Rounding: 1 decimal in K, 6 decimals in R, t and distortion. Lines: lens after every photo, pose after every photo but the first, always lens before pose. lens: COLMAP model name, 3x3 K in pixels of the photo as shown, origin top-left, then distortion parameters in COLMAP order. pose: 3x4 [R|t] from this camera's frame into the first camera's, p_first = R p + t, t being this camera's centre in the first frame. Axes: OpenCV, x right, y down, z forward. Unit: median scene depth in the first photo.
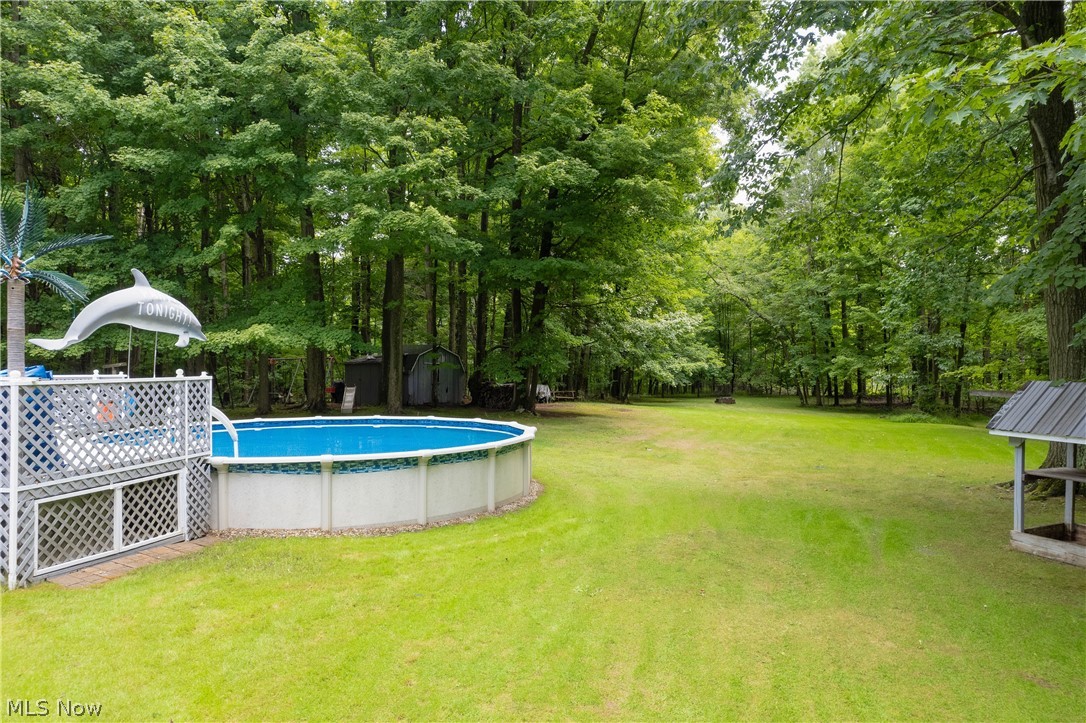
lens RADIAL K [[721.5, 0, 543.0], [0, 721.5, 361.5], [0, 0, 1]] dist [-0.053672, 0.001879]
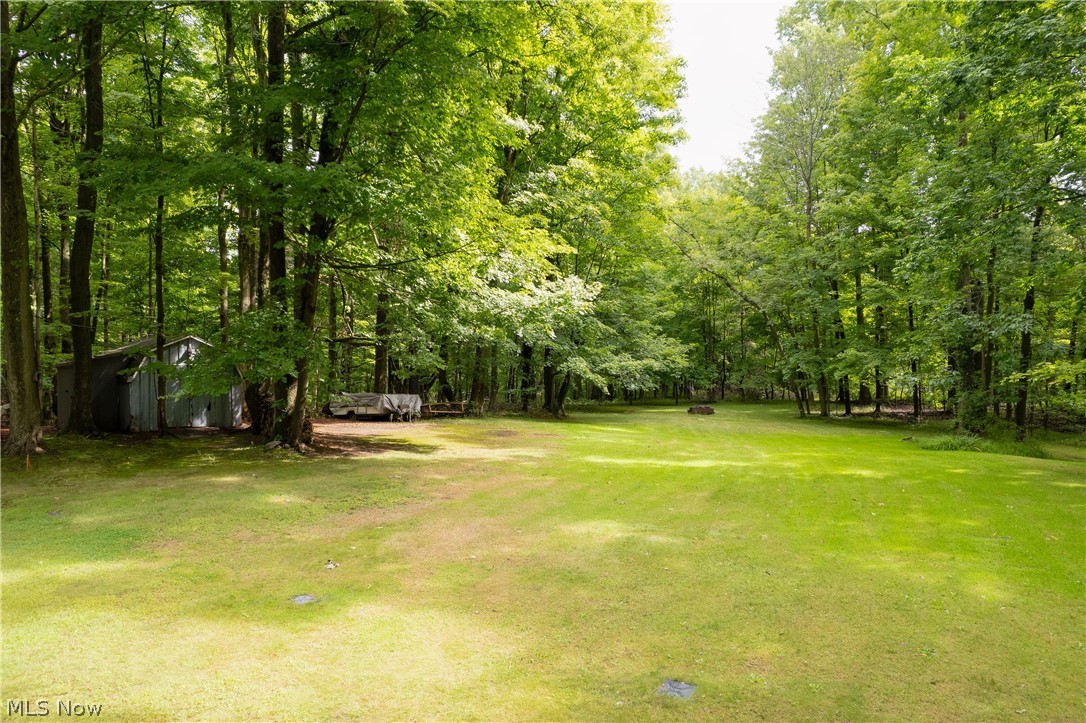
lens RADIAL K [[721.5, 0, 543.0], [0, 721.5, 361.5], [0, 0, 1]] dist [-0.053672, 0.001879]
pose [[0.999401, -0.006155, -0.034044, 0.125909], [0.006148, 0.999981, -0.000299, 0.002435], [0.034045, 0.000089, 0.999420, 0.255641]]
